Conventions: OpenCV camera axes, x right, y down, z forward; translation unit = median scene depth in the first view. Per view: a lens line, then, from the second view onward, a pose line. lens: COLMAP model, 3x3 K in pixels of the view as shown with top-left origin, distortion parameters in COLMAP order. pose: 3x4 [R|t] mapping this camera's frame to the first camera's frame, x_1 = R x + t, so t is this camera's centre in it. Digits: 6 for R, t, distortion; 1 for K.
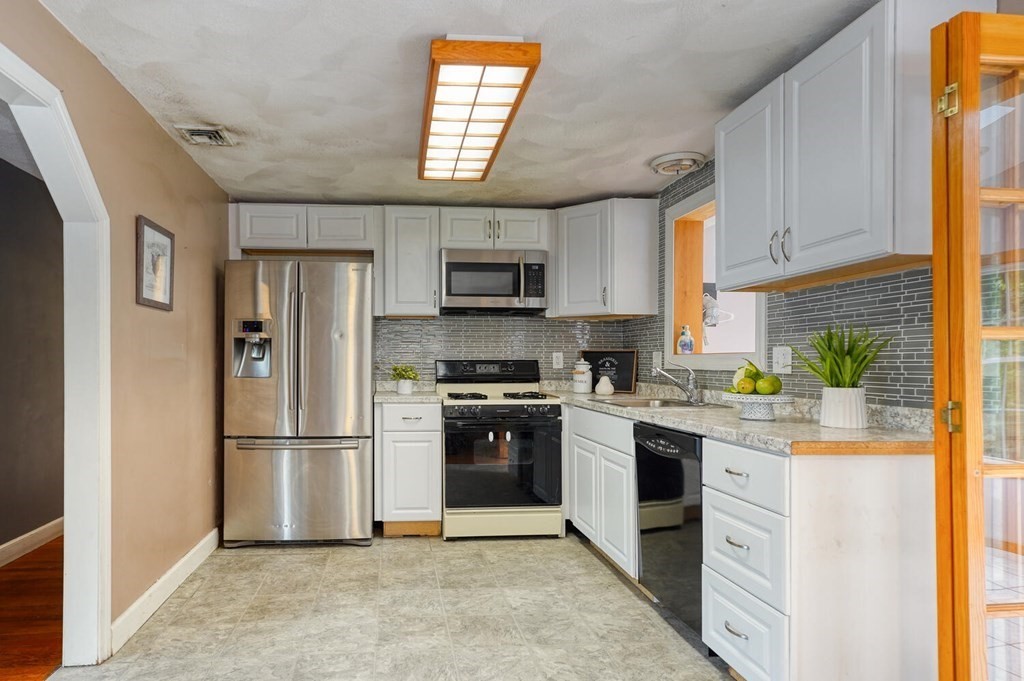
lens RADIAL K [[541.1, 0, 511.9], [0, 541.1, 366.4], [0, 0, 1]] dist [-0.001484, 0.000114]
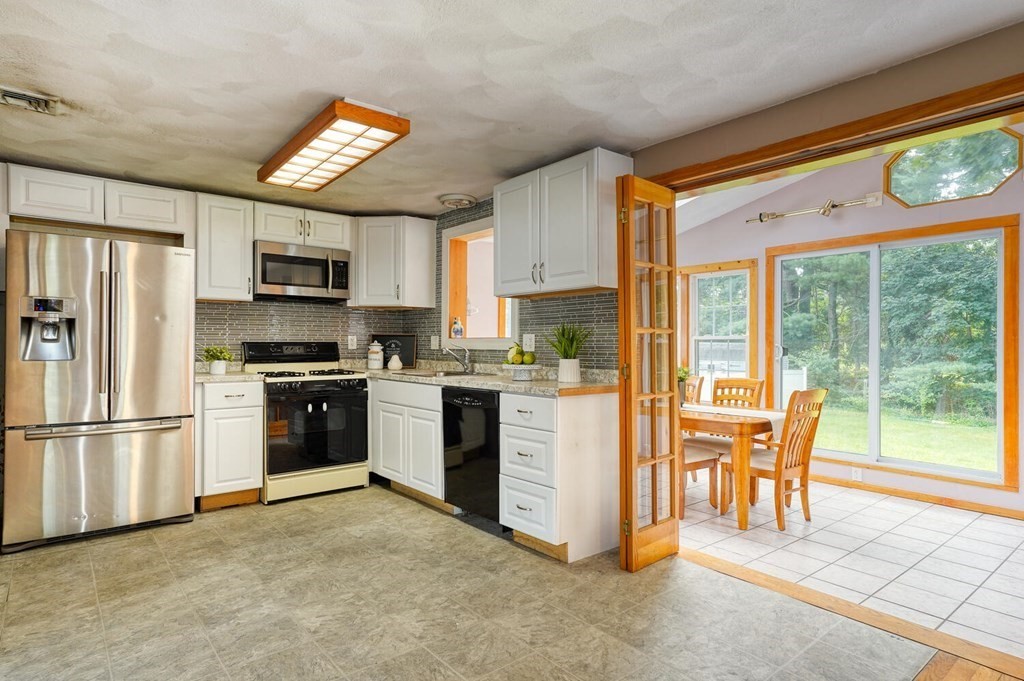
lens RADIAL K [[572.6, 0, 512.2], [0, 572.6, 345.1], [0, 0, 1]] dist [-0.004437, 0.015099]
pose [[0.812586, -0.001259, 0.582840, -0.404701], [0.003722, 0.999988, -0.003029, 0.000005], [-0.582830, 0.004631, 0.812581, -0.252879]]
